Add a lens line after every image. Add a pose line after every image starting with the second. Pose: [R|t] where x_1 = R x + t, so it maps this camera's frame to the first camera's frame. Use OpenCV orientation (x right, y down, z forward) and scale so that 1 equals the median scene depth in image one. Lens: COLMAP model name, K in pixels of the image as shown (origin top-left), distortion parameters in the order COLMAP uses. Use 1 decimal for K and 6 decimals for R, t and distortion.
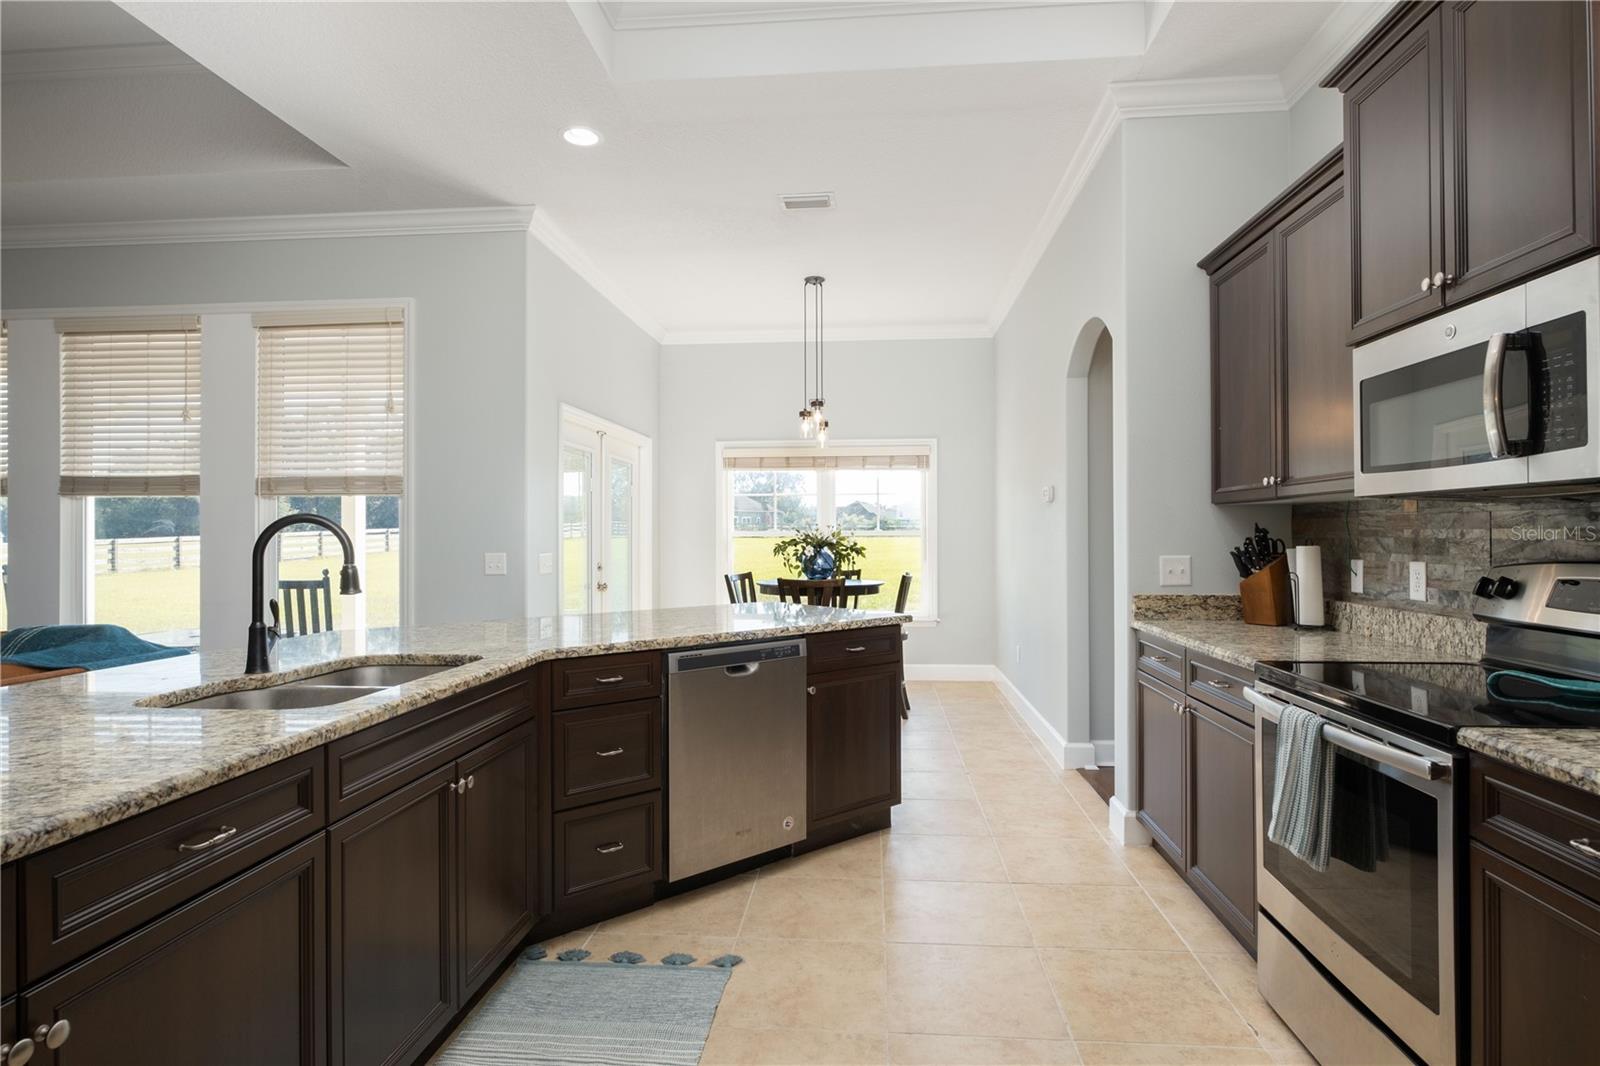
lens RADIAL K [[816.7, 0, 808.0], [0, 816.7, 531.2], [0, 0, 1]] dist [-0.004932, 0.002373]
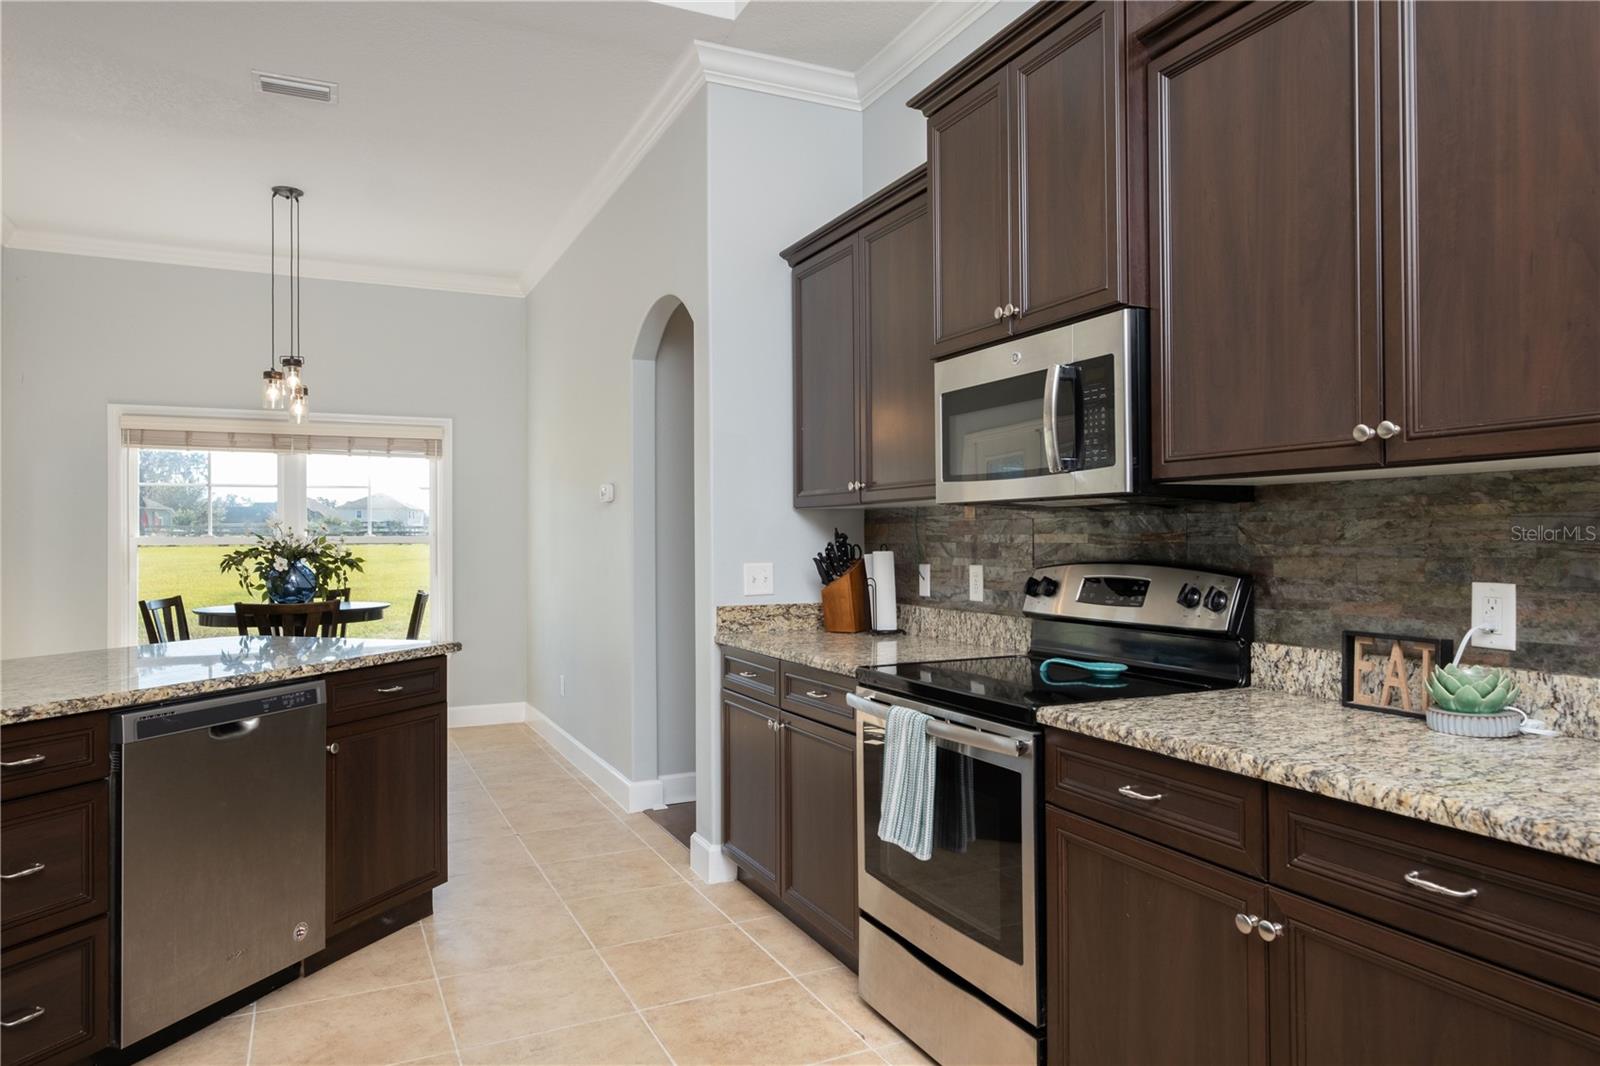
lens RADIAL K [[1016.6, 0, 814.7], [0, 1016.6, 531.3], [0, 0, 1]] dist [-0.001965, 0.004262]
pose [[0.859715, 0.002091, 0.510769, -0.096134], [0.000872, 0.999984, -0.005563, 0.000487], [-0.510773, 0.005228, 0.859700, -0.032870]]
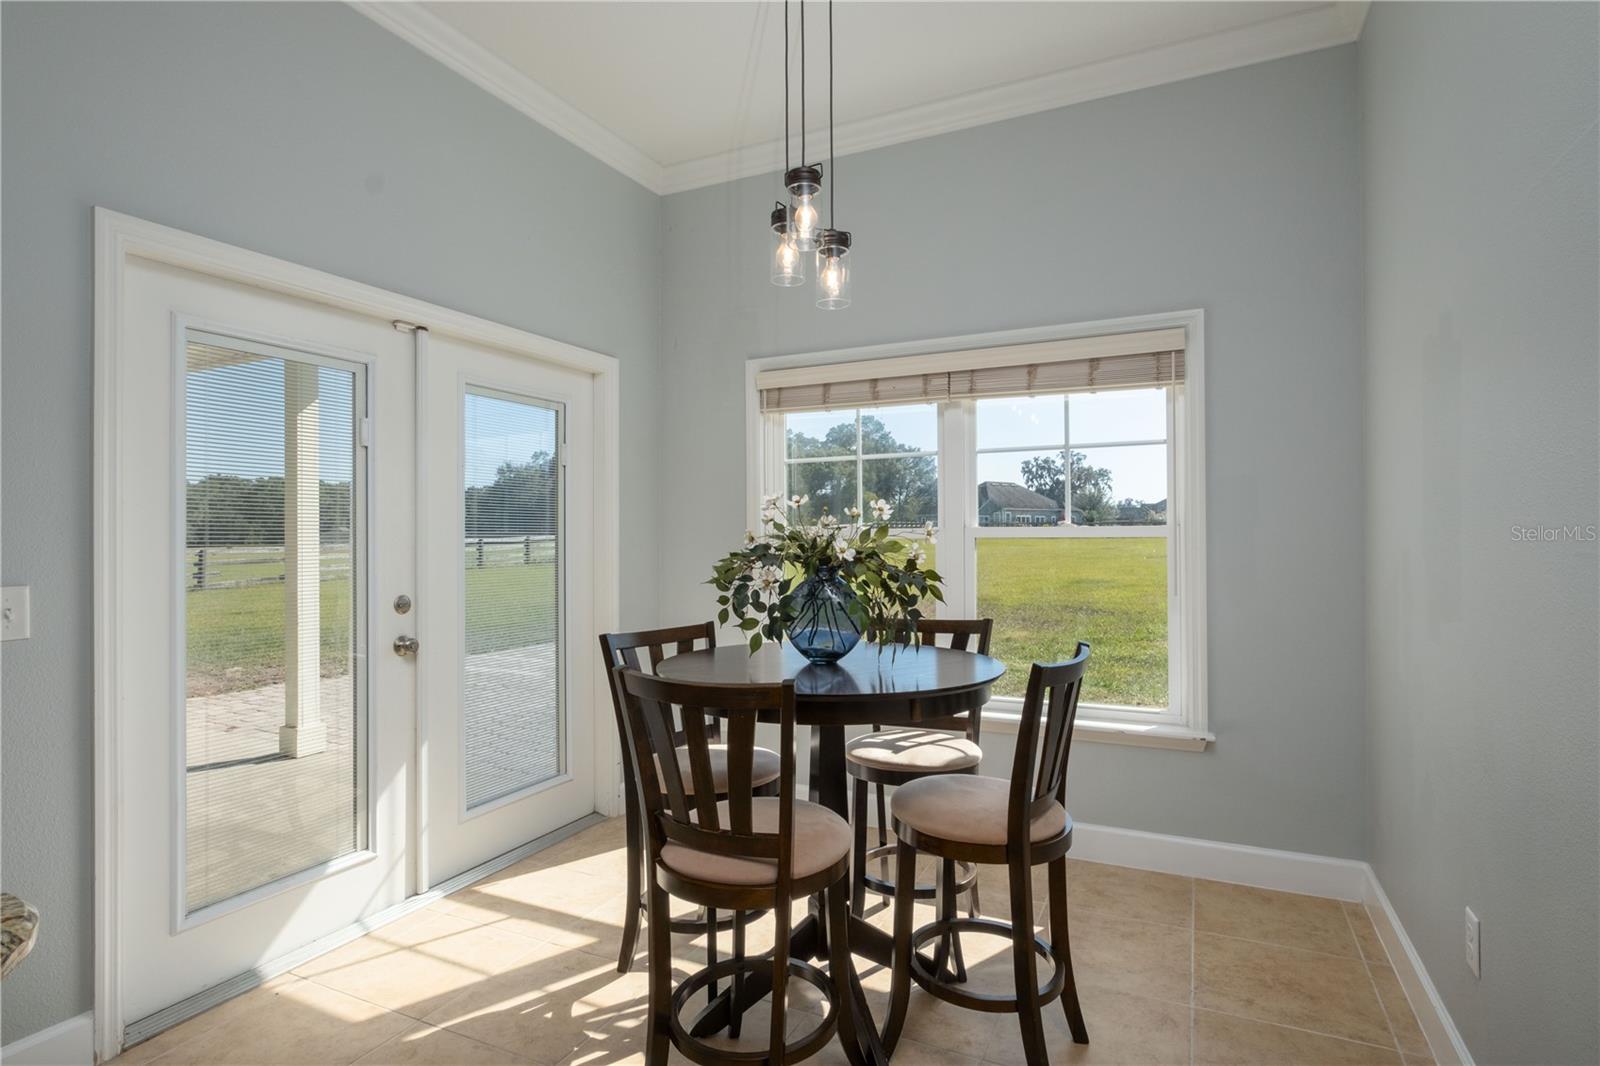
lens RADIAL K [[816.7, 0, 805.5], [0, 816.7, 536.8], [0, 0, 1]] dist [-0.004932, 0.002373]
pose [[0.935431, -0.000529, -0.353508, 0.267046], [0.003963, 0.999952, 0.008991, 0.001757], [0.353487, -0.009812, 0.935388, 1.242630]]
